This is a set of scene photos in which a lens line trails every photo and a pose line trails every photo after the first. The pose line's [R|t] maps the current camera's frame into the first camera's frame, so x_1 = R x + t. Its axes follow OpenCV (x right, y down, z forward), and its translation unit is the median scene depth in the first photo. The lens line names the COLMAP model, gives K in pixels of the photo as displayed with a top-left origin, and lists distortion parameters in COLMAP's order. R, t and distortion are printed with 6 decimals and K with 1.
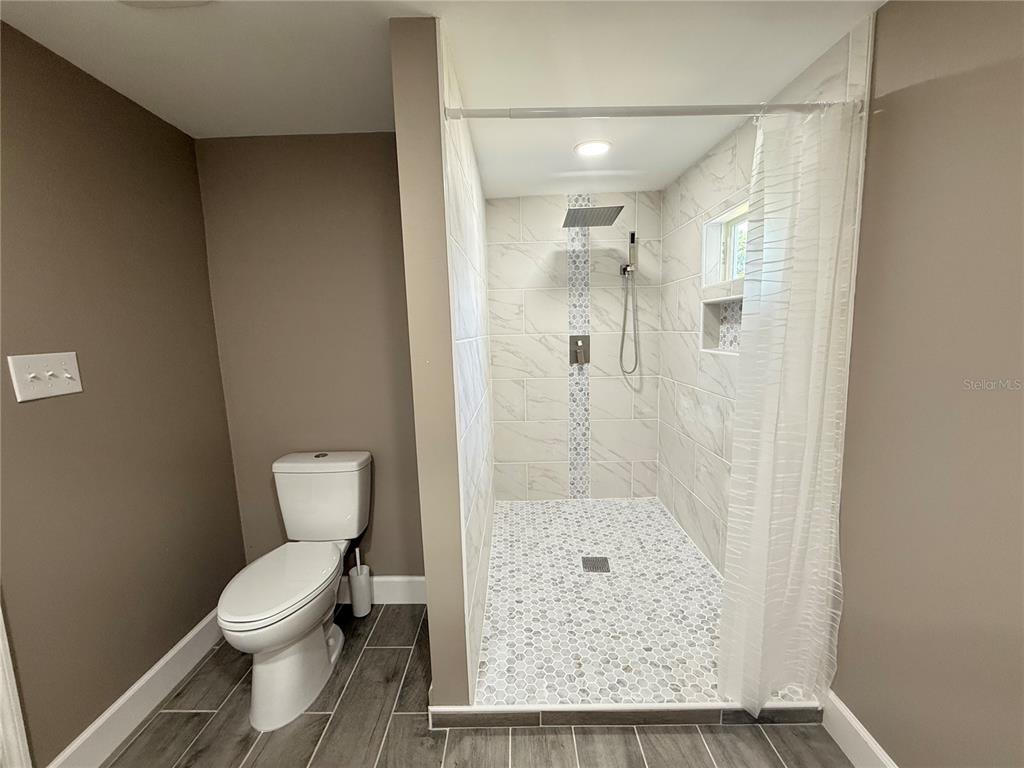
lens RADIAL K [[409.0, 0, 510.6], [0, 409.0, 384.0], [0, 0, 1]] dist [-0.001049, 0.000687]
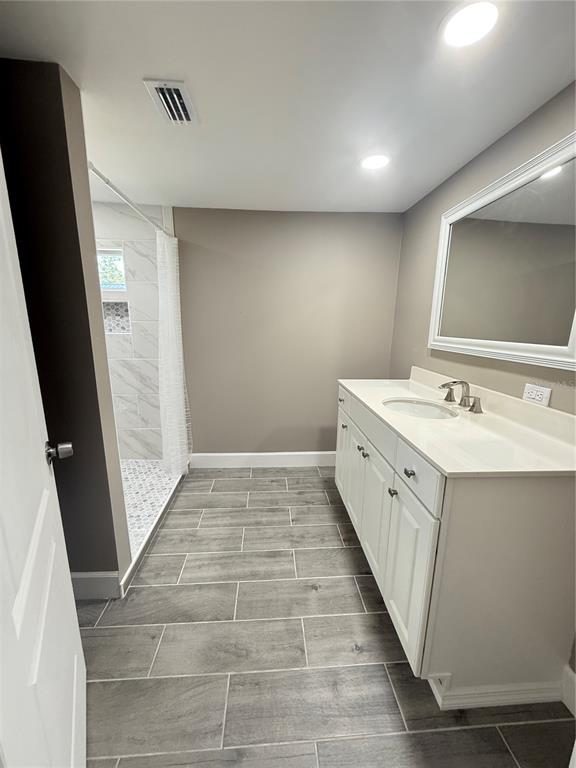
lens RADIAL K [[306.8, 0, 288.7], [0, 306.8, 384.3], [0, 0, 1]] dist [-0.001049, 0.000687]
pose [[-0.079588, -0.185548, 0.979407, -1.189967], [0.129286, 0.972303, 0.194708, -0.014276], [-0.988408, 0.142120, -0.053395, 0.392885]]
